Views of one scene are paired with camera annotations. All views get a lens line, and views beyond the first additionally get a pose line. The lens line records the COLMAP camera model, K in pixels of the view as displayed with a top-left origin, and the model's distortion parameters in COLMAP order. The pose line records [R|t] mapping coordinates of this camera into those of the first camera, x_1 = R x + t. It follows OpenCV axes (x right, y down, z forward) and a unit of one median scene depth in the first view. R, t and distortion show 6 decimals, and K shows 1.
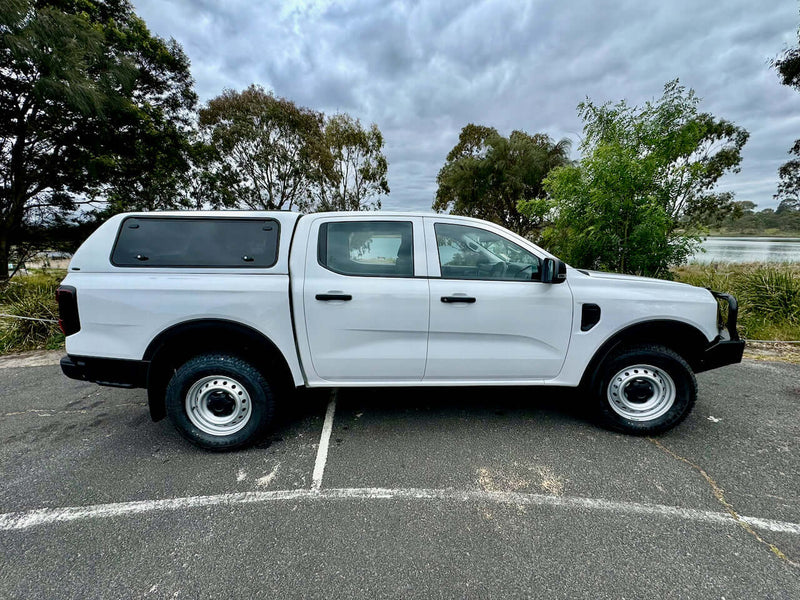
lens RADIAL K [[315.6, 0, 400.0], [0, 315.6, 300.0], [0, 0, 1]] dist [0.000055, 0.000467]
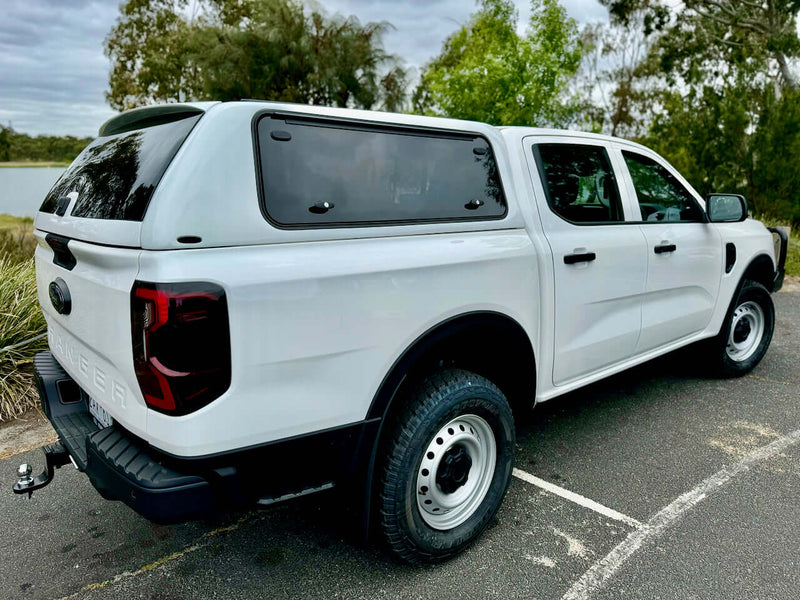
lens RADIAL K [[562.0, 0, 400.0], [0, 562.0, 300.0], [0, 0, 1]] dist [0.041927, -0.047101]
pose [[0.782997, -0.127103, 0.608901, -1.197342], [0.108238, 0.991807, 0.067846, -0.040274], [-0.612535, 0.012783, 0.790340, 0.273292]]
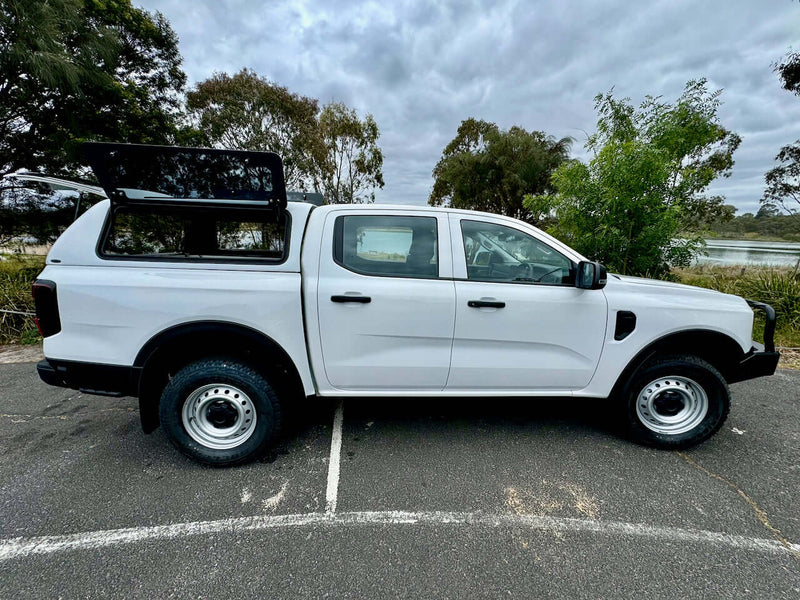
lens RADIAL K [[315.6, 0, 400.0], [0, 315.6, 300.0], [0, 0, 1]] dist [0.000055, 0.000467]
pose [[0.999238, 0.019650, 0.033736, -0.095802], [-0.020252, 0.999640, 0.017607, -0.023890], [-0.033378, -0.018276, 0.999276, 0.088047]]
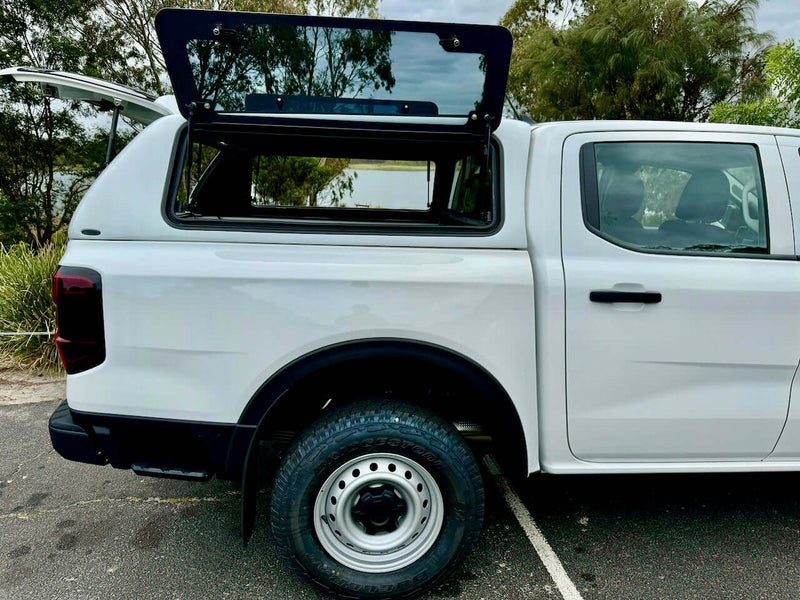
lens RADIAL K [[559.2, 0, 400.0], [0, 559.2, 300.0], [0, 0, 1]] dist [0.054567, -0.058950]
pose [[0.999151, 0.008717, 0.040264, -0.570158], [-0.010100, 0.999362, 0.034257, -0.028590], [-0.039940, -0.034635, 0.998602, 0.129494]]
